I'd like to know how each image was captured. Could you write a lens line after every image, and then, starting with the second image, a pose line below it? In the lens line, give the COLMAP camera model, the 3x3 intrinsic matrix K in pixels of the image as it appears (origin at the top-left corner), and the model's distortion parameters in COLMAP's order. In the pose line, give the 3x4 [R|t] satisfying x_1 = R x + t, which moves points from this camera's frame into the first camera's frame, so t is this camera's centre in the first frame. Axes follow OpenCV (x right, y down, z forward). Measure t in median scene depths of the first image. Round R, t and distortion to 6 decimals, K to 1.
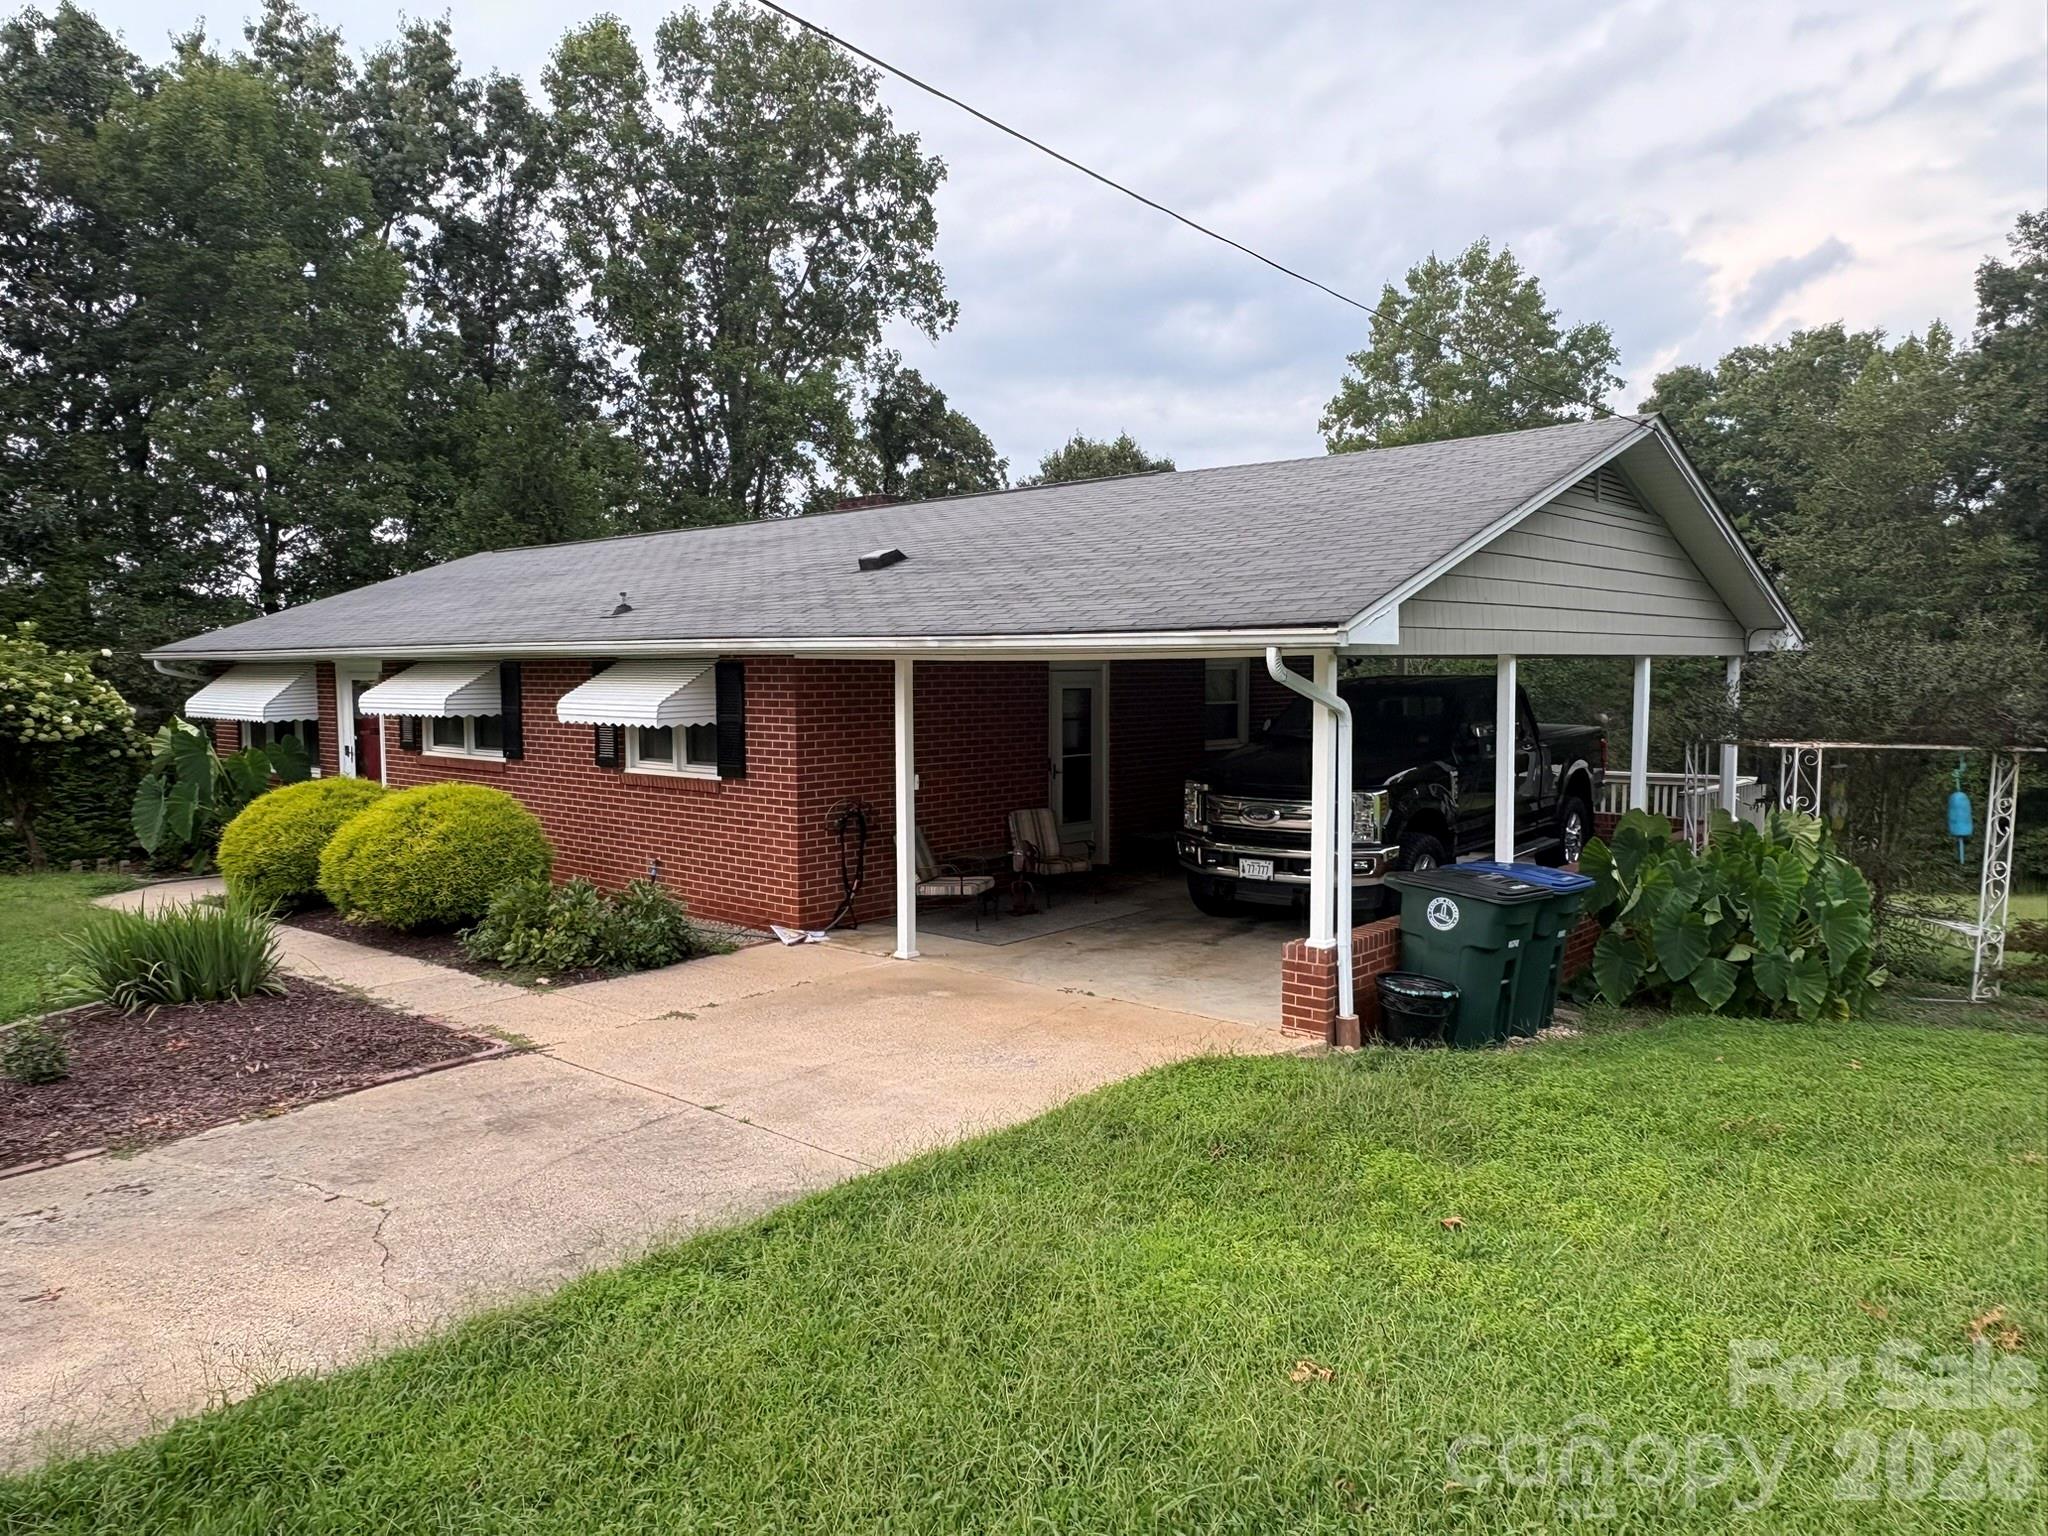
lens RADIAL K [[1441.4, 0, 1011.5], [0, 1441.4, 762.7], [0, 0, 1]] dist [0.007556, -0.005589]
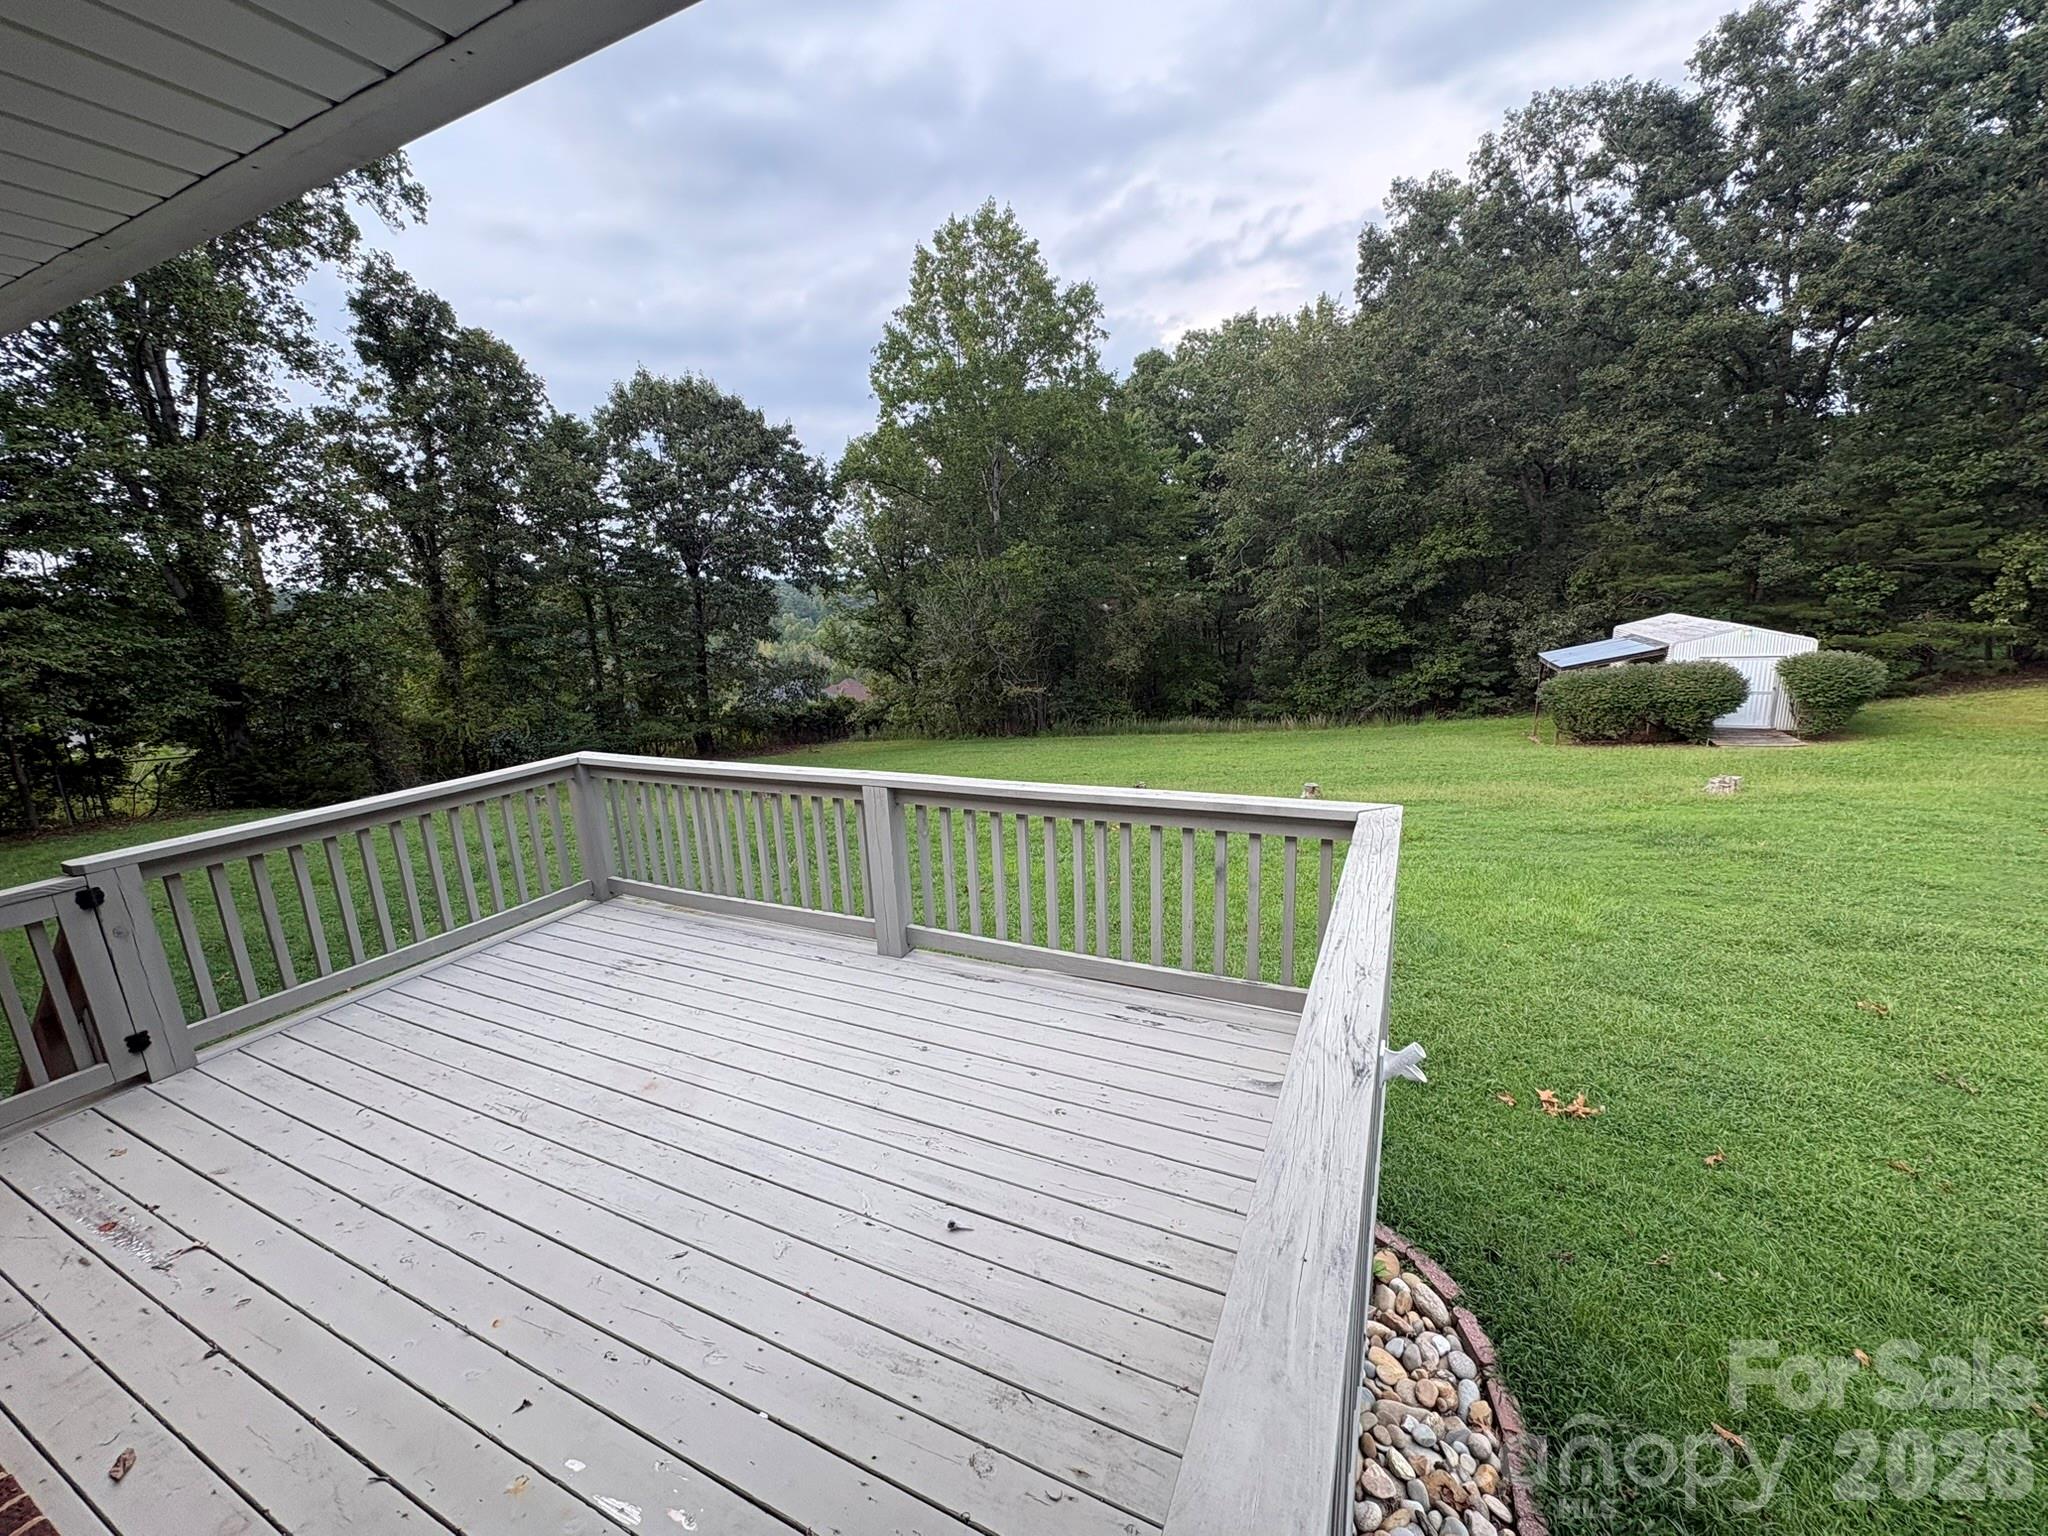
lens RADIAL K [[819.8, 0, 1023.1], [0, 819.8, 771.3], [0, 0, 1]] dist [-0.000969, 0.000475]
pose [[0.963013, -0.098672, 0.250739, 0.134486], [0.058118, 0.984698, 0.164290, -0.010399], [-0.263113, -0.143641, 0.954012, 0.278240]]
